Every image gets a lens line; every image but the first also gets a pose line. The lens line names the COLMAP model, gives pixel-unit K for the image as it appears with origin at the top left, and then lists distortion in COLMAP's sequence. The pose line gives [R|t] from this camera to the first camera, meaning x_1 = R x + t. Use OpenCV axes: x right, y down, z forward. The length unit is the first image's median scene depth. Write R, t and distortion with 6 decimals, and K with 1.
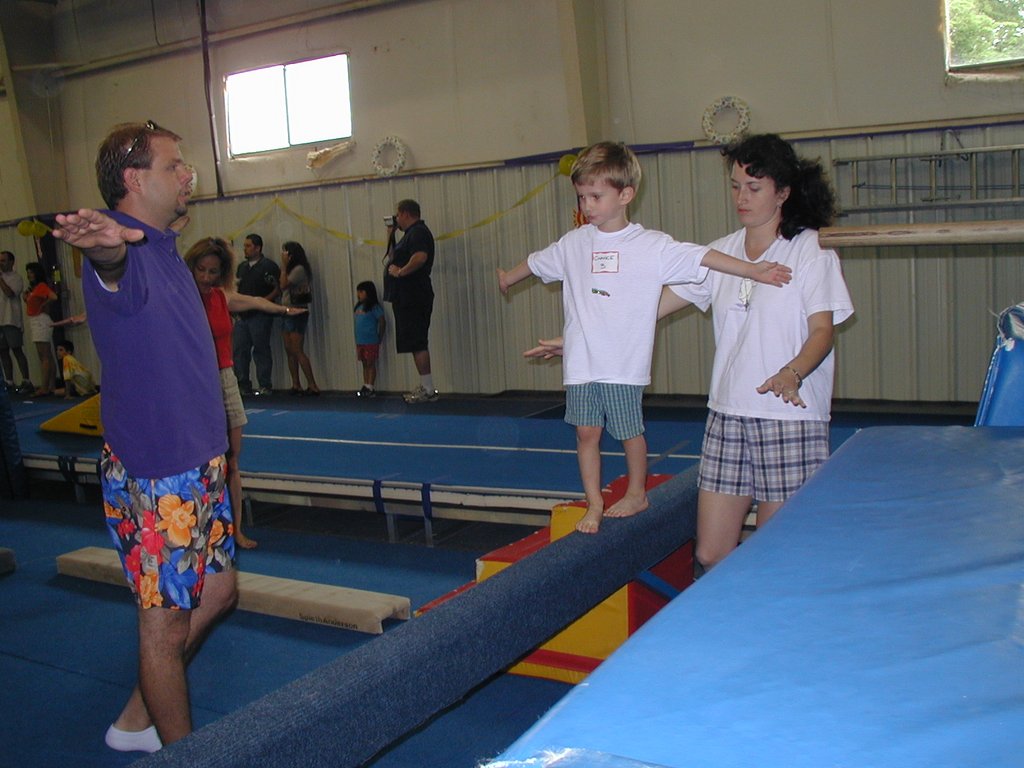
lens RADIAL K [[1085.0, 0, 506.2], [0, 1085.0, 388.0], [0, 0, 1]] dist [-0.246486, 0.291770]
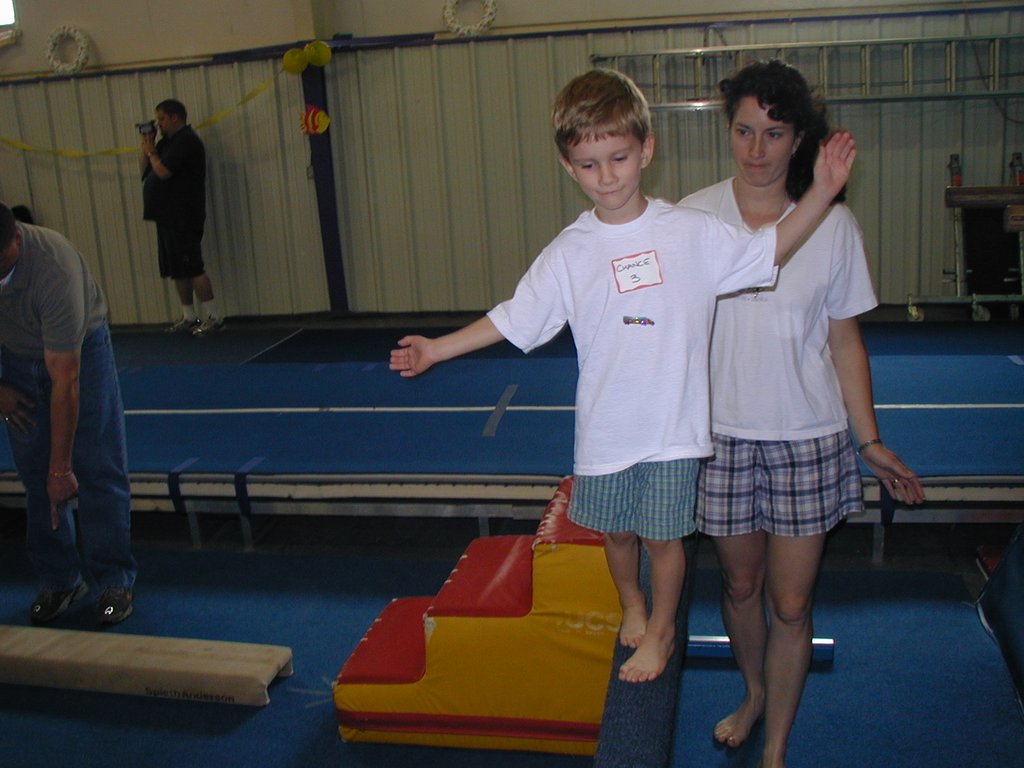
lens RADIAL K [[1085.0, 0, 506.2], [0, 1085.0, 388.0], [0, 0, 1]] dist [-0.246486, 0.291770]
pose [[0.943347, -0.084747, 0.320803, -0.081450], [0.049039, 0.991825, 0.117808, -0.036463], [-0.328165, -0.095402, 0.939791, 0.108211]]
